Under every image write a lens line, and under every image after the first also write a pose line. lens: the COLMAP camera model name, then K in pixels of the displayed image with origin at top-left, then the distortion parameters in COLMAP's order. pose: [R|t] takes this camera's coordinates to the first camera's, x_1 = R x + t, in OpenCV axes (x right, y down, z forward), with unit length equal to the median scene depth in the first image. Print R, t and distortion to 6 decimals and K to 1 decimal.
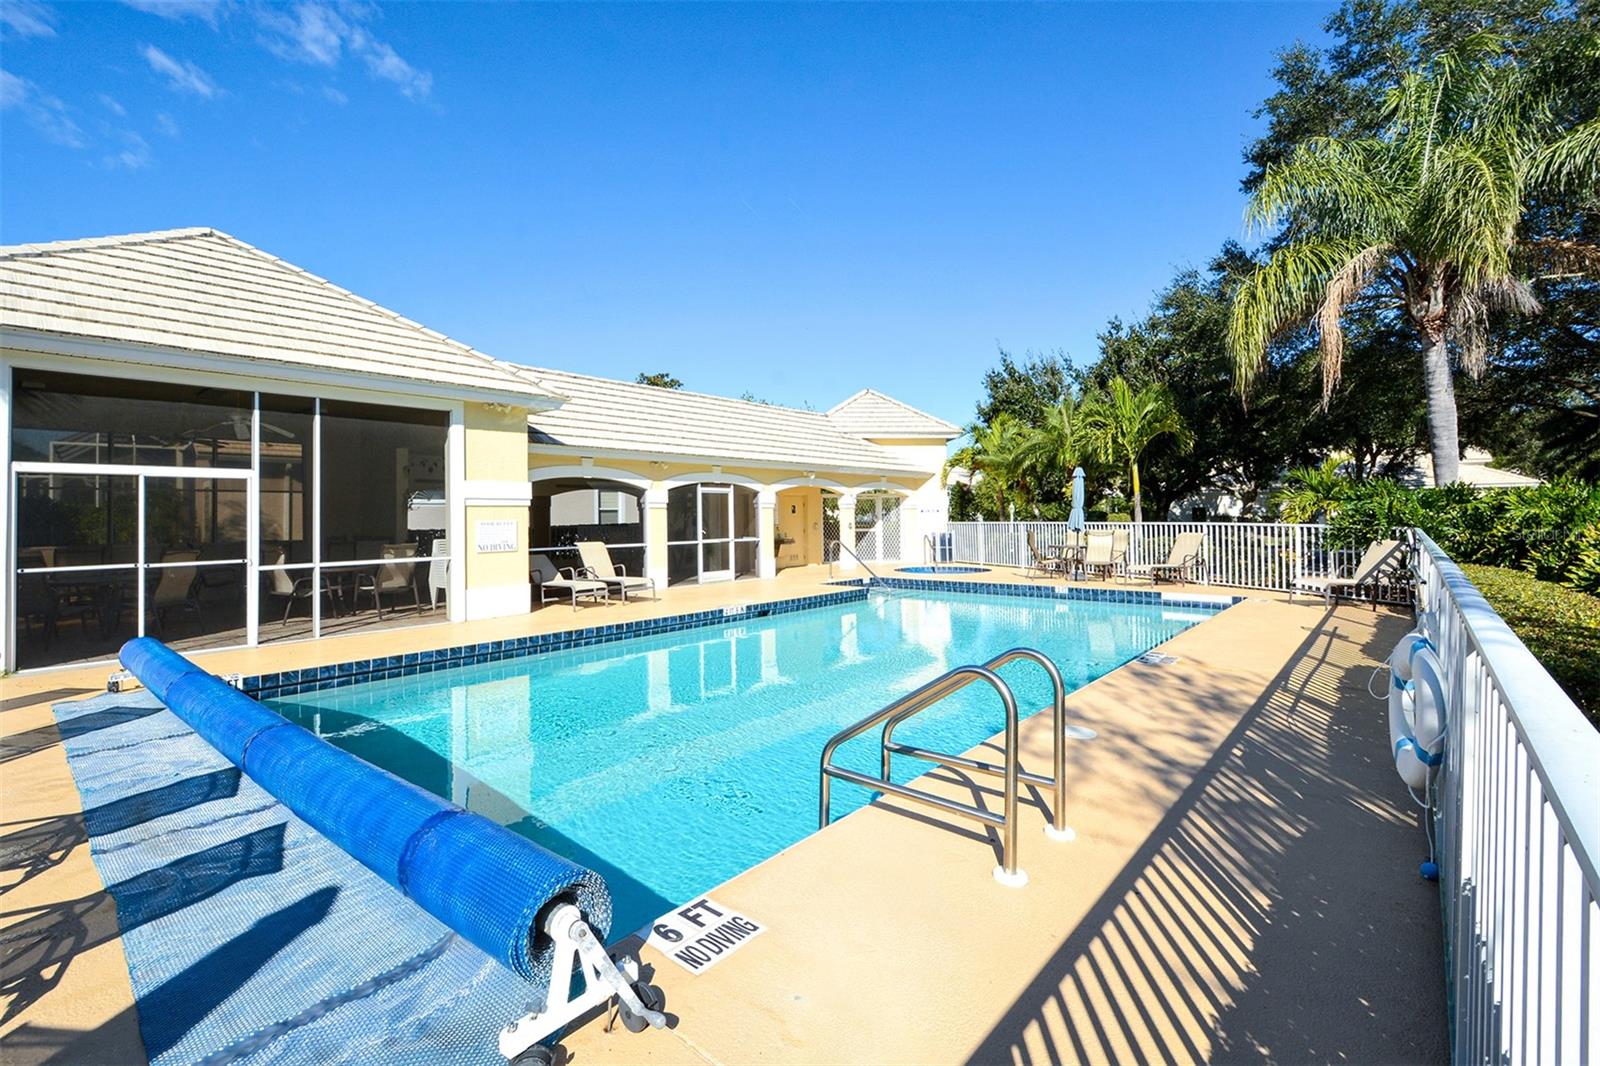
lens RADIAL K [[706.1, 0, 838.1], [0, 706.1, 512.0], [0, 0, 1]] dist [0.000323, -0.000498]
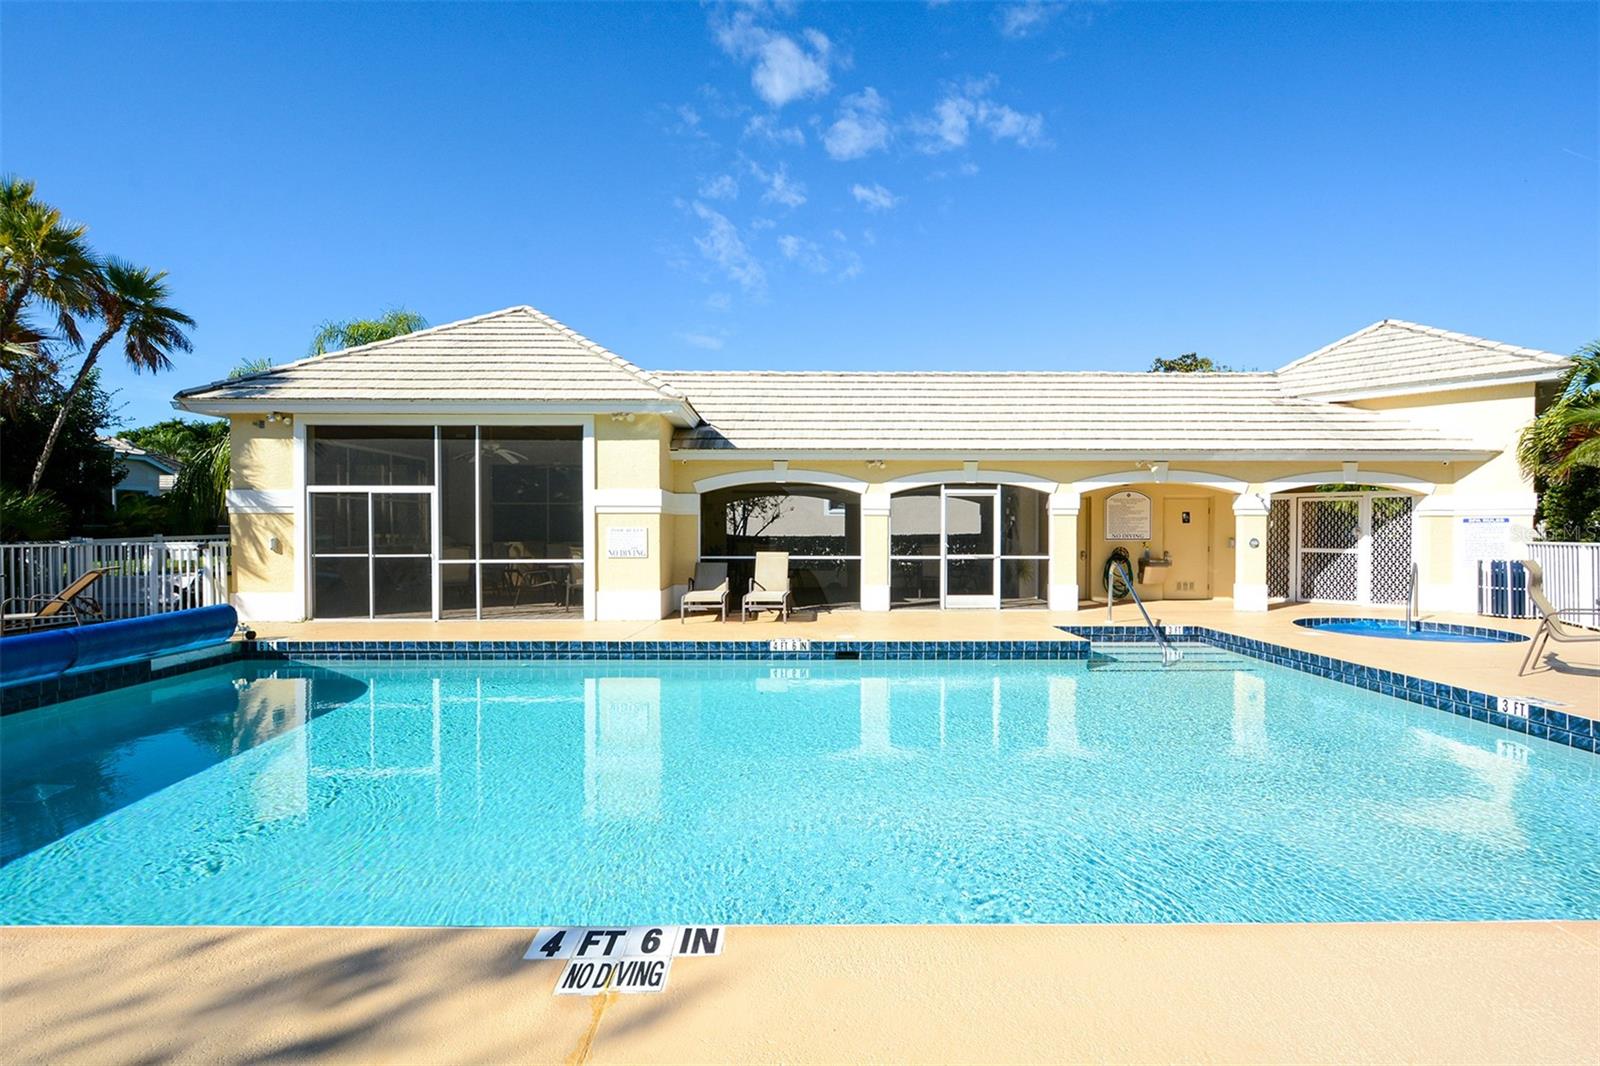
lens RADIAL K [[699.9, 0, 833.5], [0, 699.9, 542.6], [0, 0, 1]] dist [-0.001588, -0.000747]
pose [[0.639901, 0.025172, -0.768045, 0.428568], [-0.003366, 0.999546, 0.029955, 0.002580], [0.768450, -0.016583, 0.639695, 0.495190]]
